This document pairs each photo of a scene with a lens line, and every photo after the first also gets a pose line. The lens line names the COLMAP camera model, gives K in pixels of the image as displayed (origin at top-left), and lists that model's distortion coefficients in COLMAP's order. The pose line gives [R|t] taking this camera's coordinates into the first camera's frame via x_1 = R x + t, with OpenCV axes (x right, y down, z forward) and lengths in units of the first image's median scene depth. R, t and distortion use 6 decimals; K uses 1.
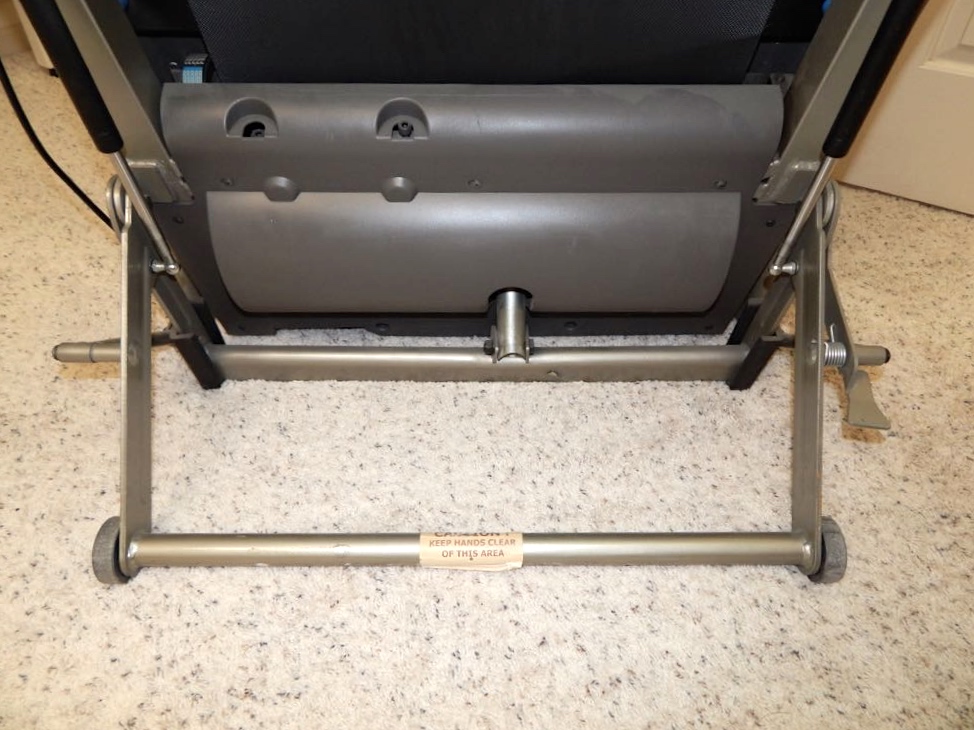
lens RADIAL K [[654.8, 0, 492.0], [0, 654.8, 365.6], [0, 0, 1]] dist [0.009305, -0.003192]
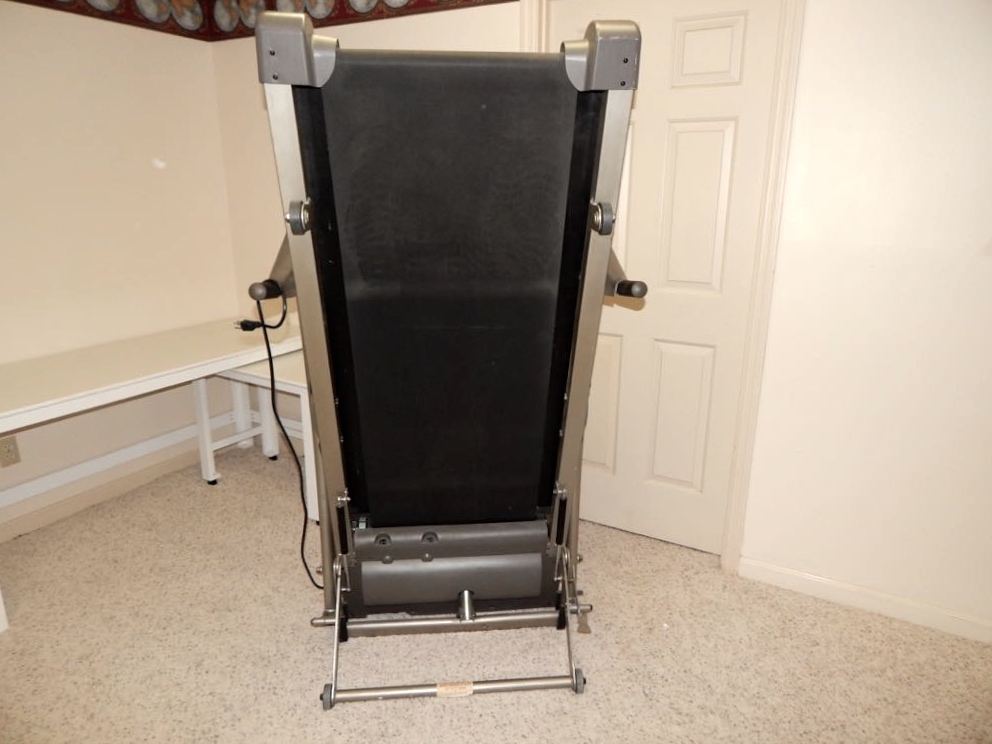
lens RADIAL K [[666.9, 0, 505.5], [0, 666.9, 370.8], [0, 0, 1]] dist [0.009305, -0.003192]
pose [[0.995671, -0.023419, 0.089945, -0.037081], [0.060068, 0.900612, -0.430453, 0.269430], [-0.070925, 0.433992, 0.898121, -1.950688]]
